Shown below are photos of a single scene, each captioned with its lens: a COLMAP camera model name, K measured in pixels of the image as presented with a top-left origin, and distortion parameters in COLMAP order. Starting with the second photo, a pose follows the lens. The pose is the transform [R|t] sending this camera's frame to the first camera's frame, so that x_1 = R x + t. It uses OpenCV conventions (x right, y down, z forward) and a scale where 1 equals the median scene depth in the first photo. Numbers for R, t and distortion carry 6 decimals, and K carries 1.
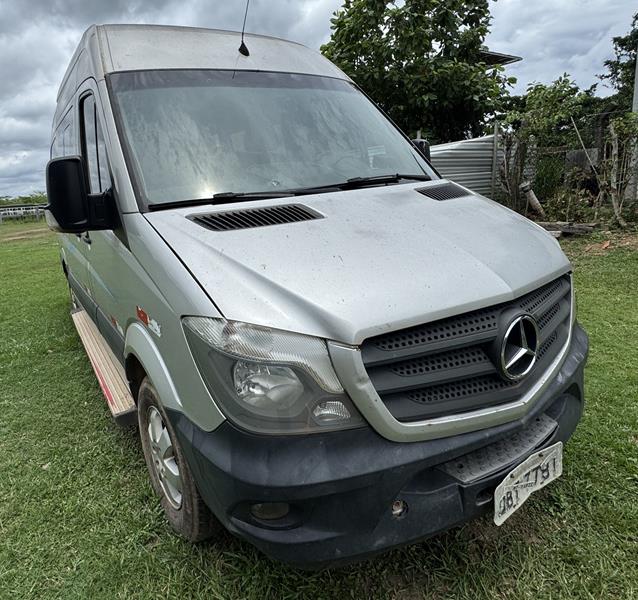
lens RADIAL K [[365.1, 0, 319.2], [0, 365.1, 262.2], [0, 0, 1]] dist [-0.003716, -0.002035]
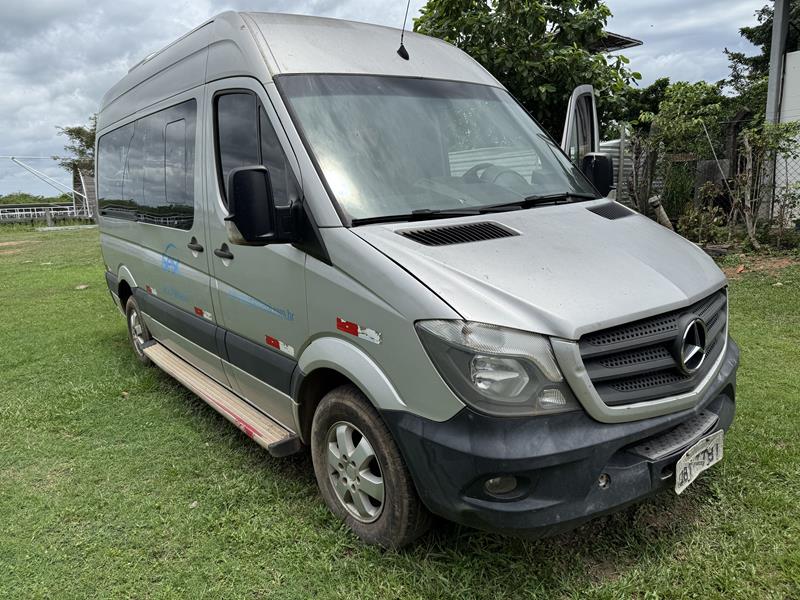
lens RADIAL K [[566.0, 0, 400.0], [0, 566.0, 300.0], [0, 0, 1]] dist [0.040242, -0.079933]
pose [[0.988389, 0.001123, 0.151940, -0.663790], [-0.000668, 0.999995, -0.003047, 0.087341], [-0.151943, 0.002911, 0.988385, -0.675799]]
